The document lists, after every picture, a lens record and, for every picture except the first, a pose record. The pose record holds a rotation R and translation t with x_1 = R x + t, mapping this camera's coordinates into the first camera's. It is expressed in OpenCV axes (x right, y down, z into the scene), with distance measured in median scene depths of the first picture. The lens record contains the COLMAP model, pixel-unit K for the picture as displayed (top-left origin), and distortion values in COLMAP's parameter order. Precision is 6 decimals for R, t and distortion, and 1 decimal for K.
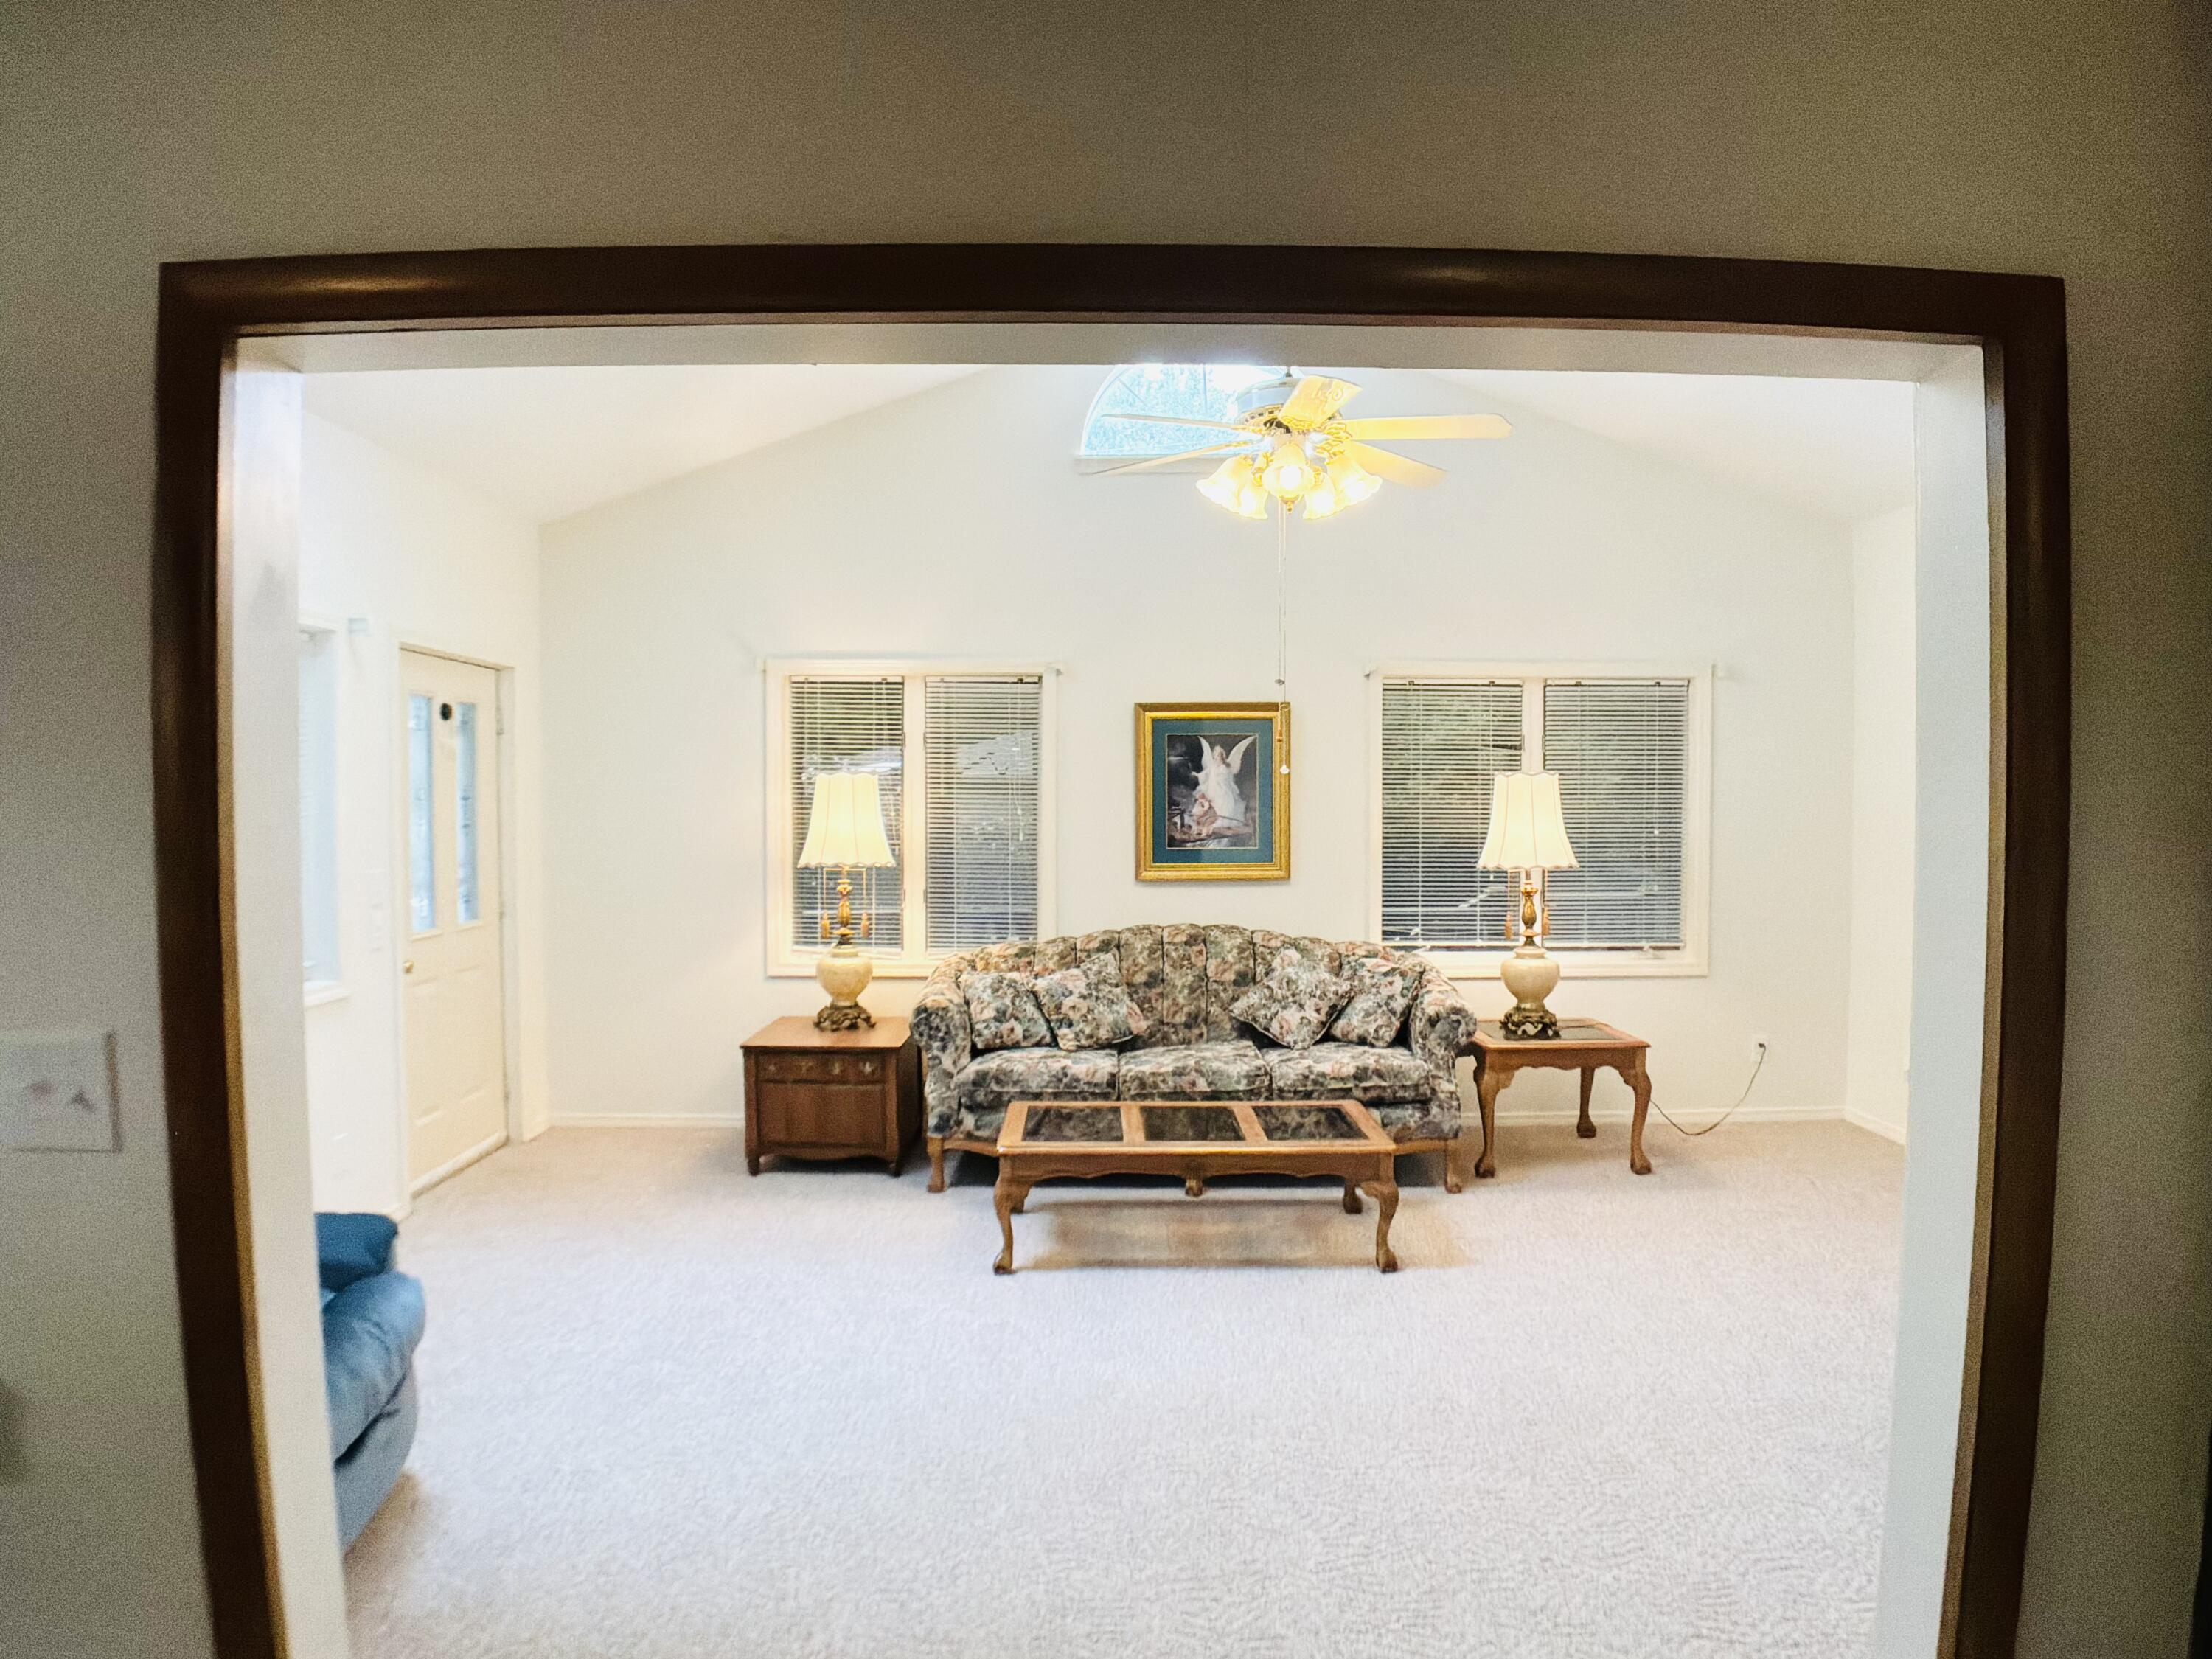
lens RADIAL K [[1269.8, 0, 1094.8], [0, 1269.8, 828.6], [0, 0, 1]] dist [-0.076923, -0.004222]
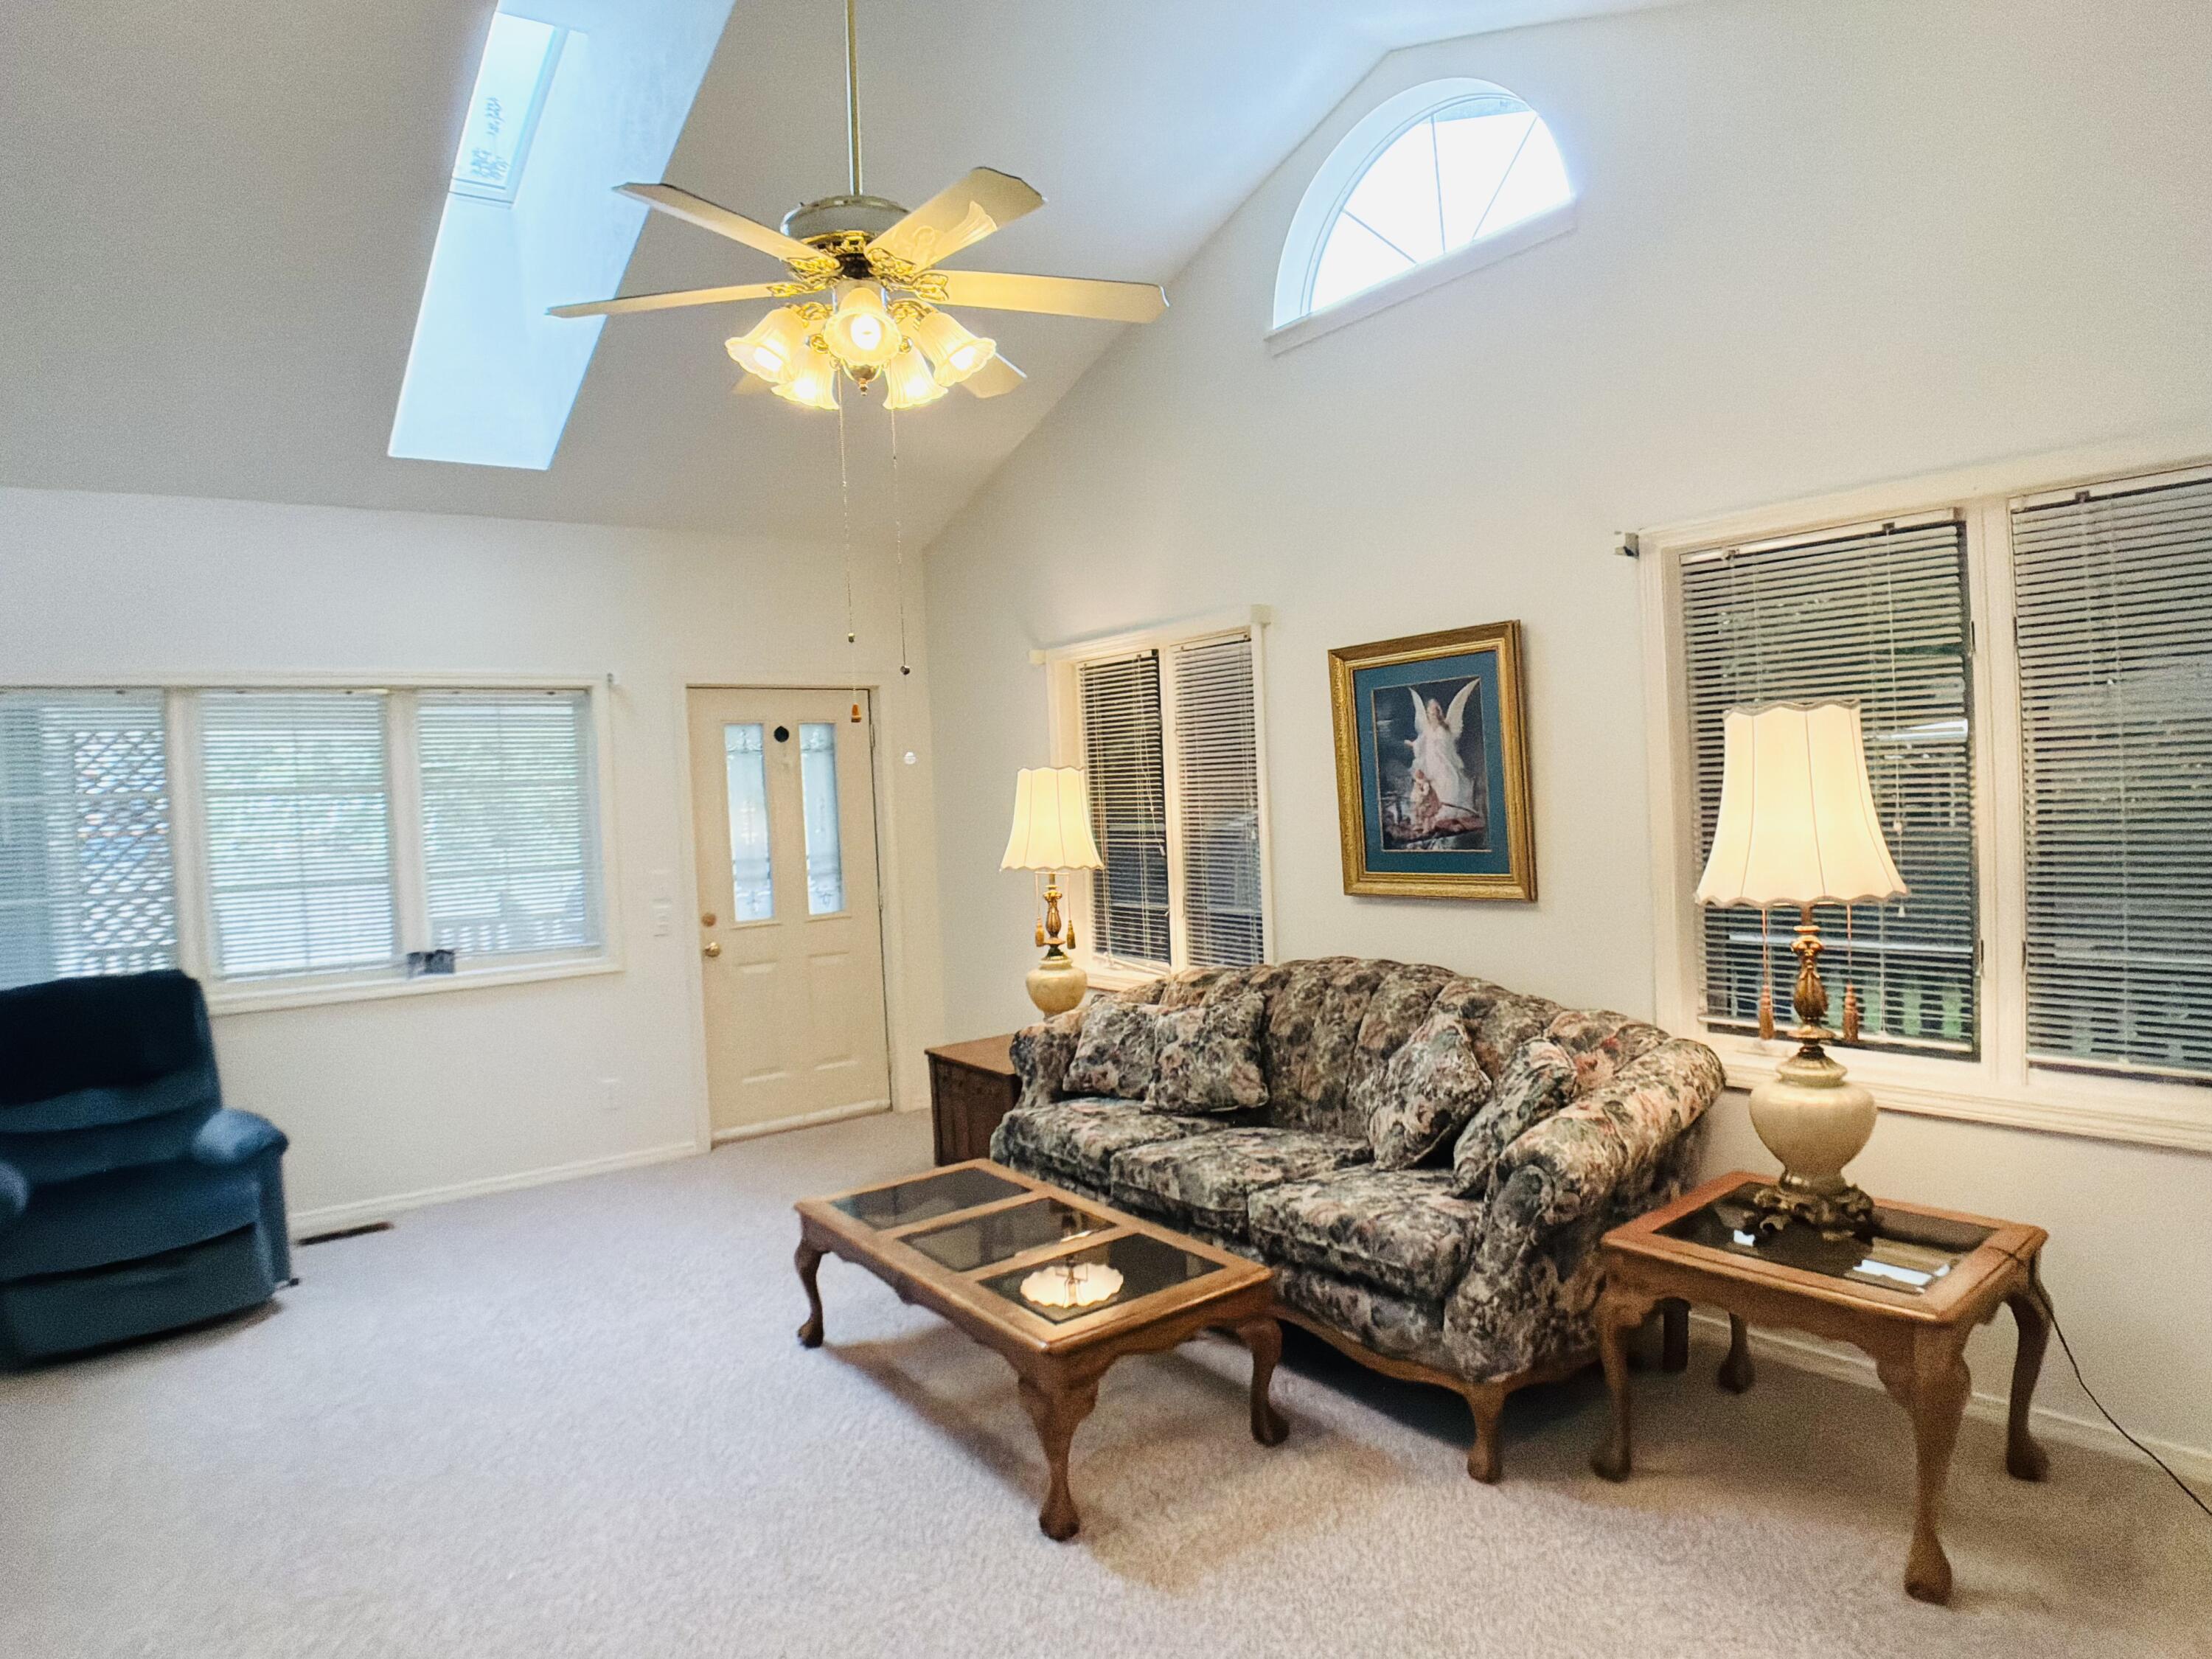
lens RADIAL K [[1269.8, 0, 1094.8], [0, 1269.8, 828.6], [0, 0, 1]] dist [-0.076923, -0.004222]
pose [[0.593255, -0.006648, -0.804987, 0.586066], [0.026943, 0.999570, 0.011601, -0.010140], [0.804563, -0.028571, 0.593179, 0.505475]]
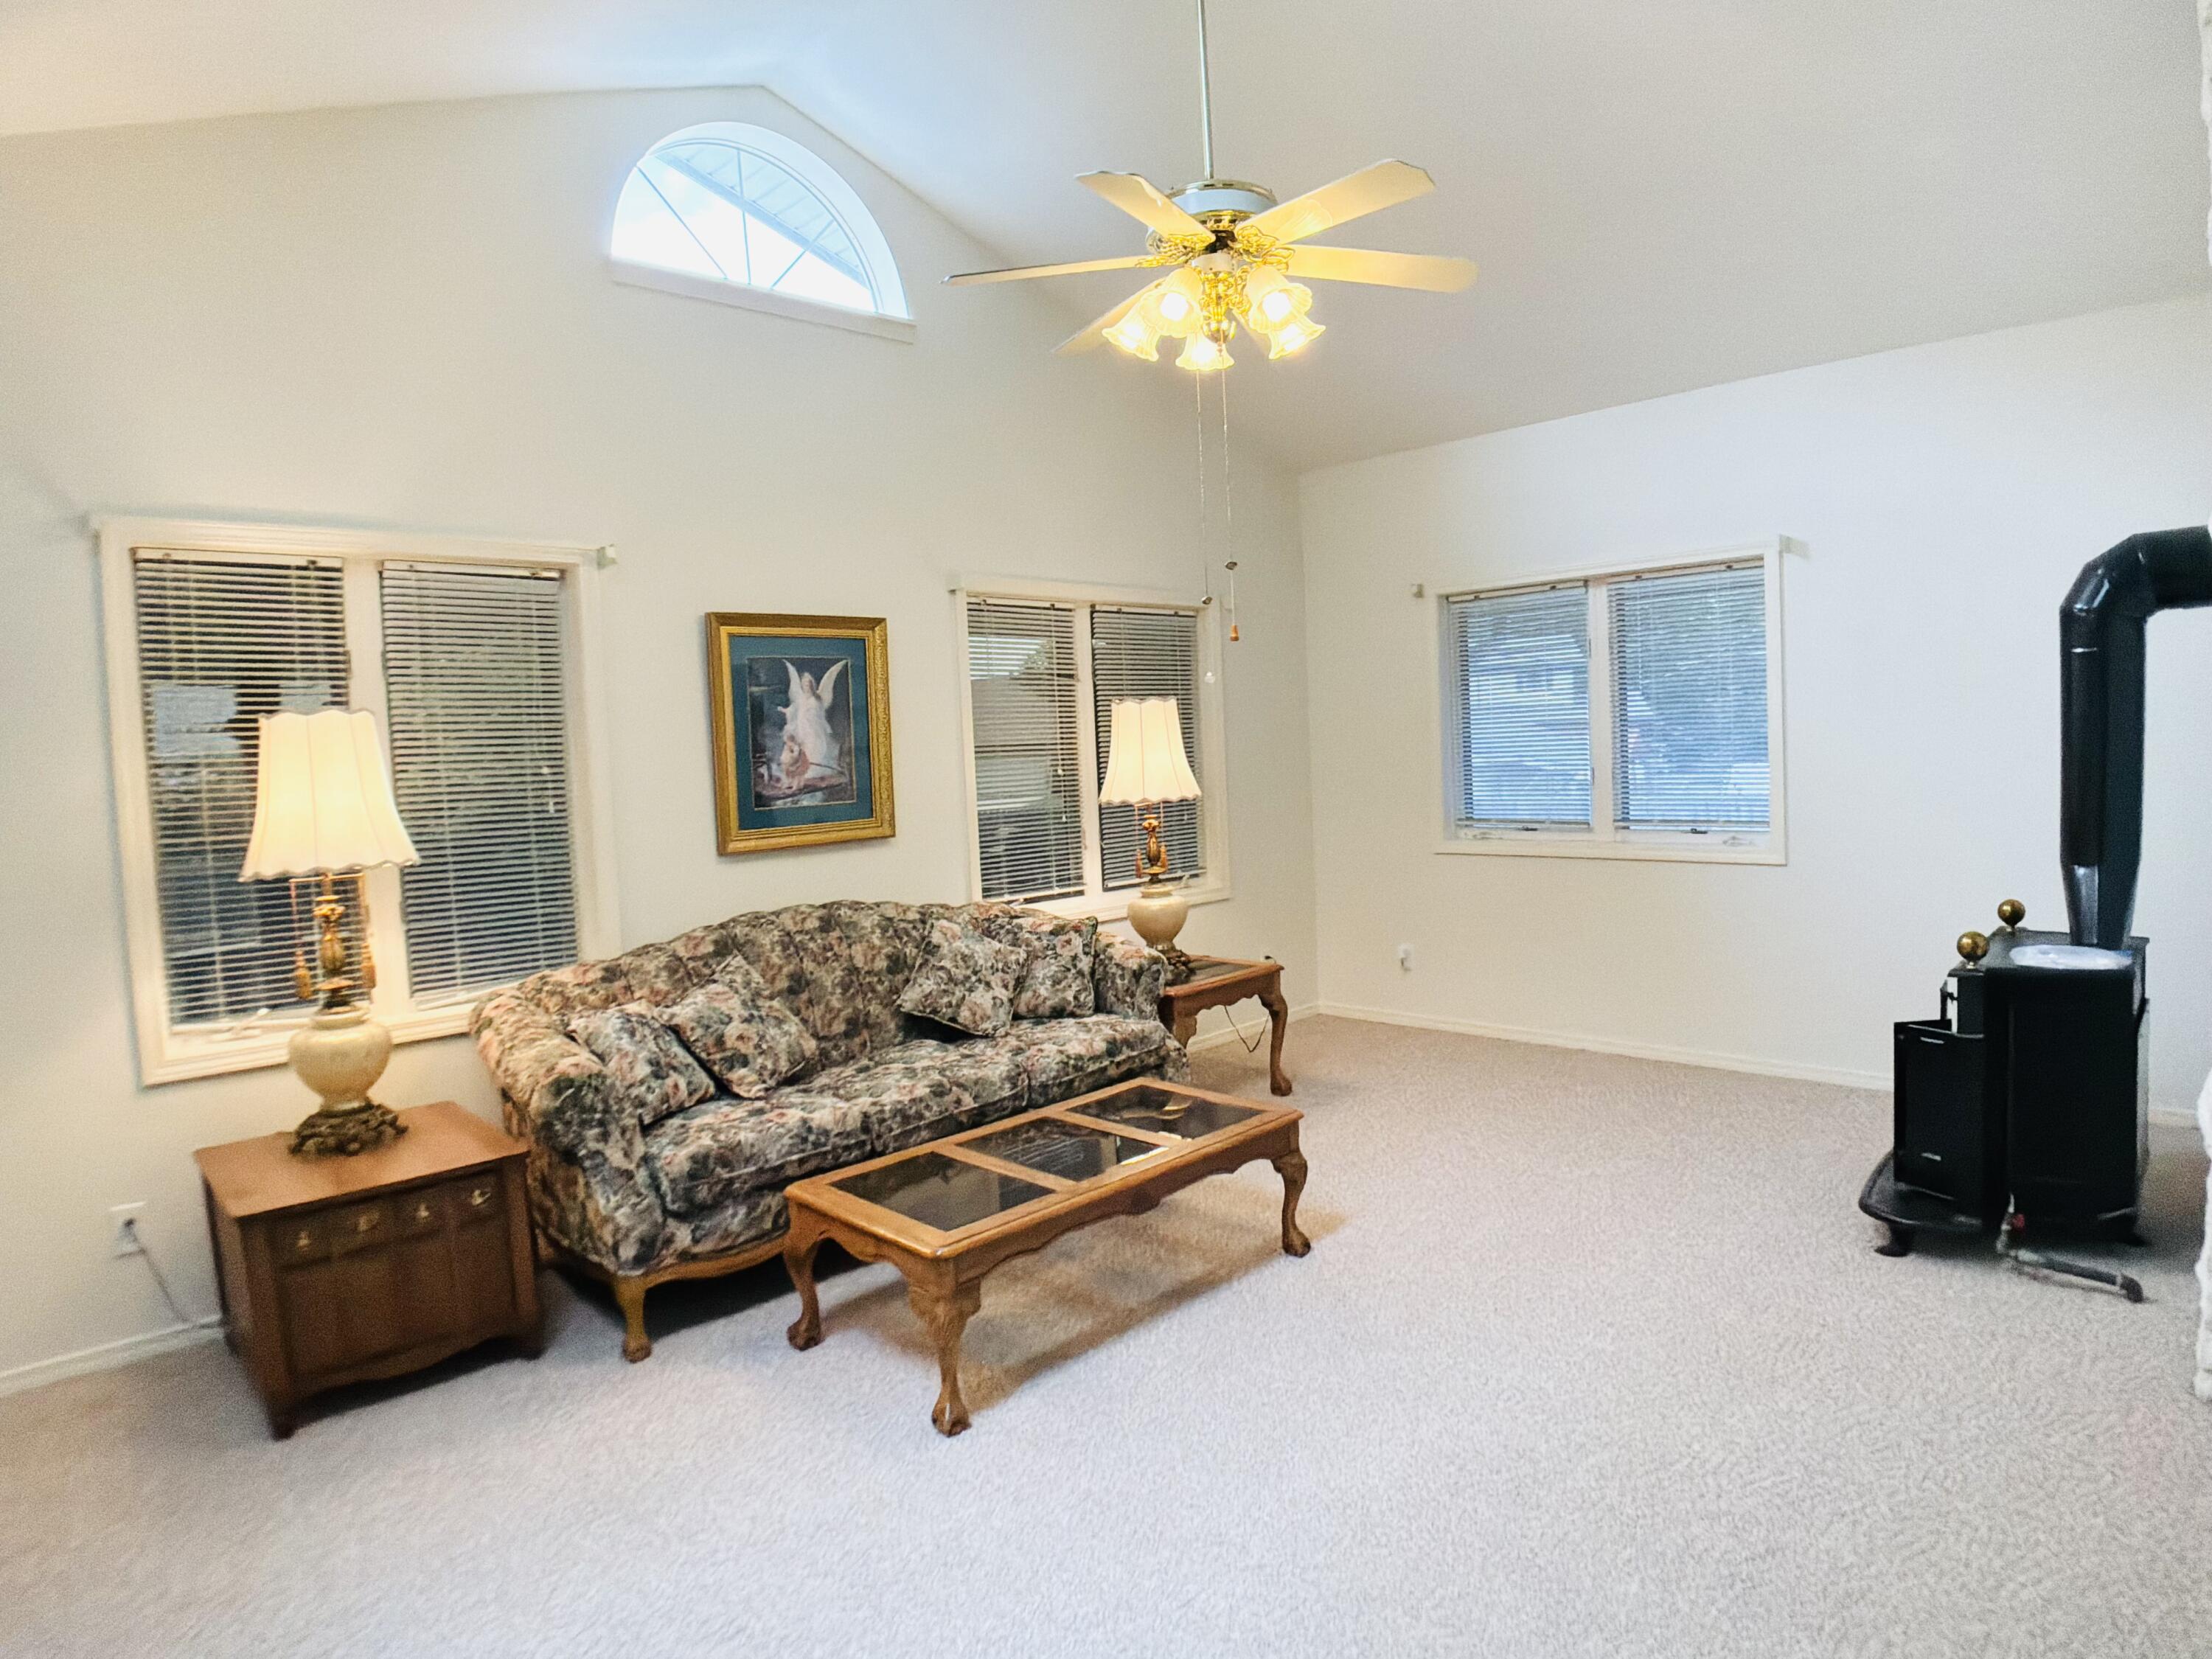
lens RADIAL K [[1269.8, 0, 1094.8], [0, 1269.8, 828.6], [0, 0, 1]] dist [-0.076923, -0.004222]
pose [[0.712200, -0.076657, 0.697778, -0.356529], [0.061900, 0.997006, 0.046351, 0.005361], [-0.699242, 0.010182, 0.714812, 0.363122]]
